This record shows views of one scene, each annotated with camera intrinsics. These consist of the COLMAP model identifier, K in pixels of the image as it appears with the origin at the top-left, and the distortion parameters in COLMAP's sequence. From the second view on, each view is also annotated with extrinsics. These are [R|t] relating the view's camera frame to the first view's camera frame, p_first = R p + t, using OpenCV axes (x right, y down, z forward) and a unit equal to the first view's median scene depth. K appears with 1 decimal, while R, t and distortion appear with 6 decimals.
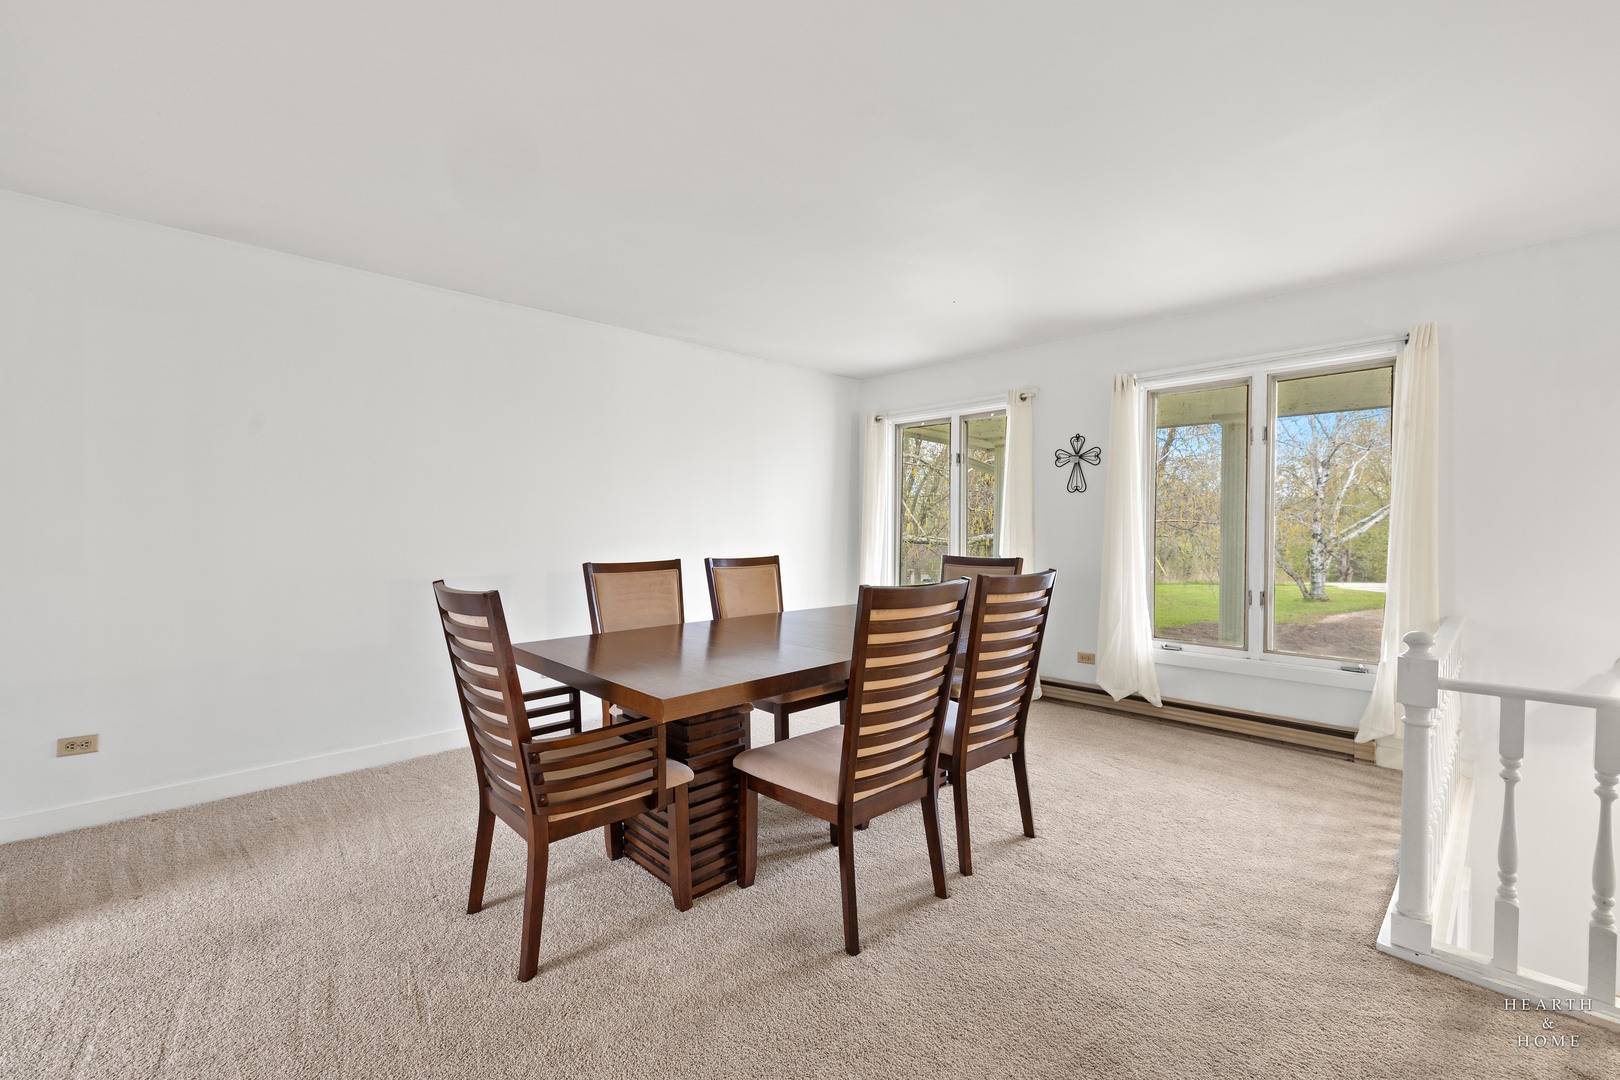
lens RADIAL K [[687.3, 0, 814.4], [0, 687.3, 541.9], [0, 0, 1]] dist [-0.000853, 0.000490]
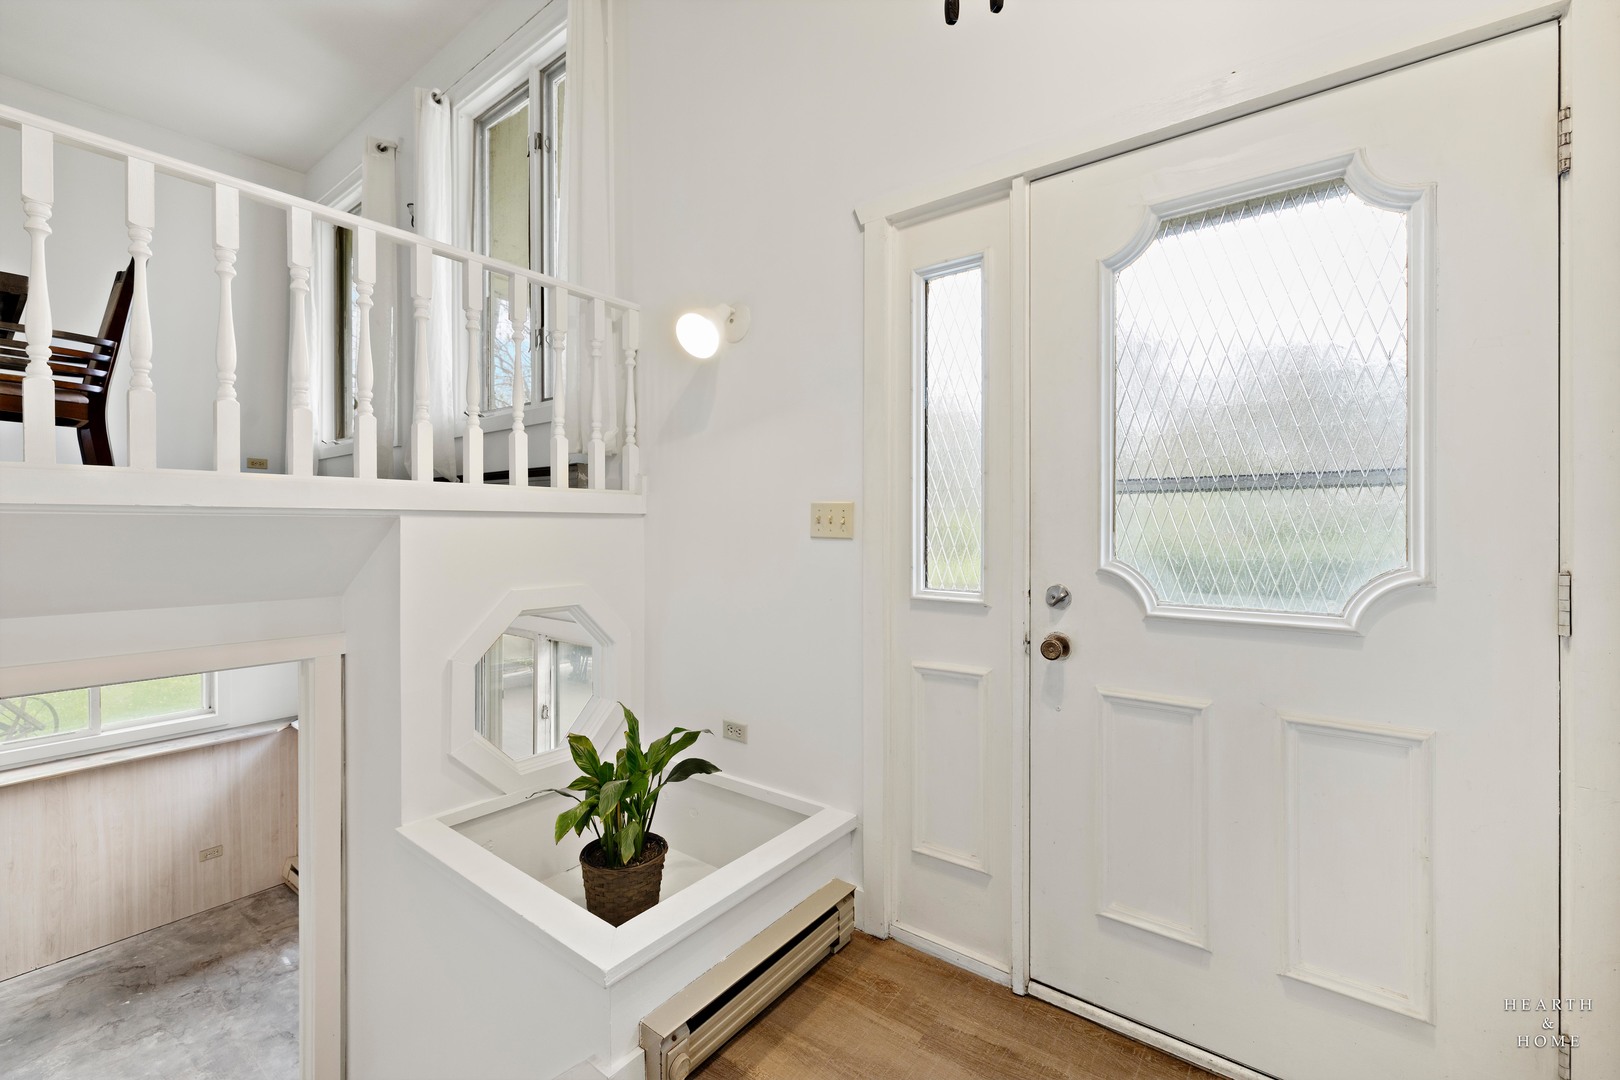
lens RADIAL K [[687.3, 0, 807.0], [0, 687.3, 535.1], [0, 0, 1]] dist [-0.000853, 0.000490]
pose [[0.990558, -0.012033, 0.136566, 1.003579], [0.011861, 0.999928, 0.002071, 0.380344], [-0.136581, -0.000432, 0.990629, 0.152903]]
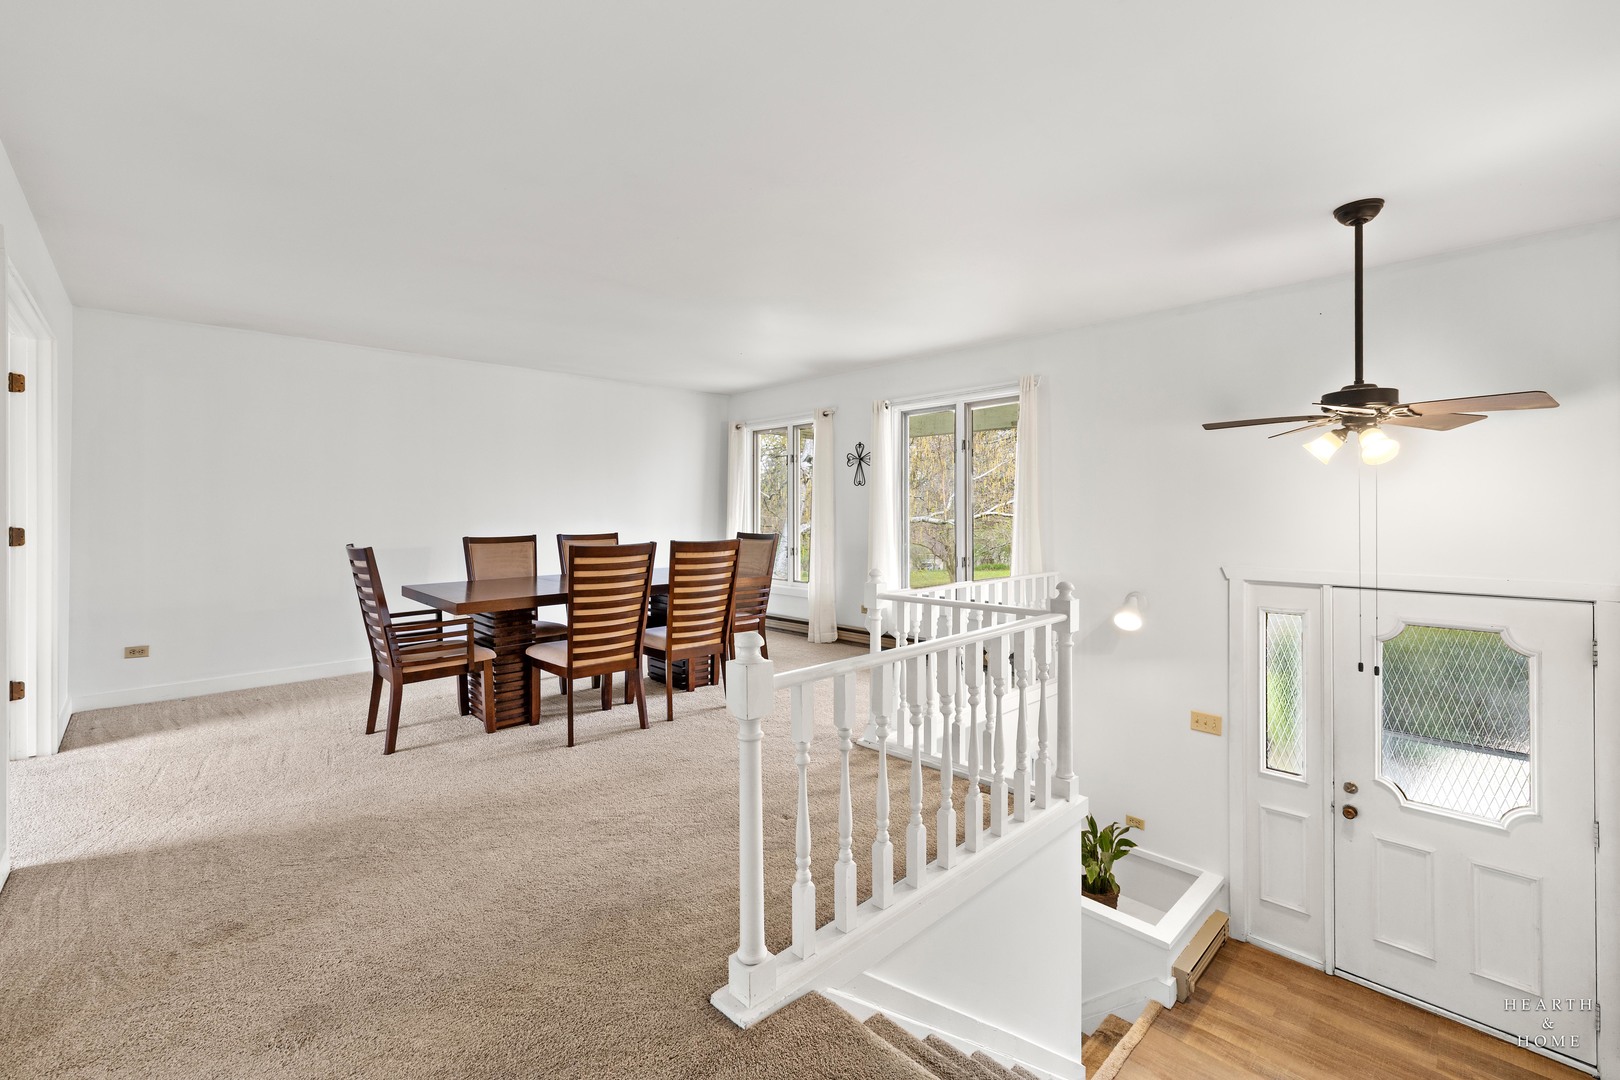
lens RADIAL K [[687.3, 0, 806.3], [0, 687.3, 514.3], [0, 0, 1]] dist [-0.000853, 0.000490]
pose [[0.999965, -0.003831, -0.007460, 0.399361], [0.003710, 0.999863, -0.016148, 0.007331], [0.007521, 0.016120, 0.999842, -0.474832]]
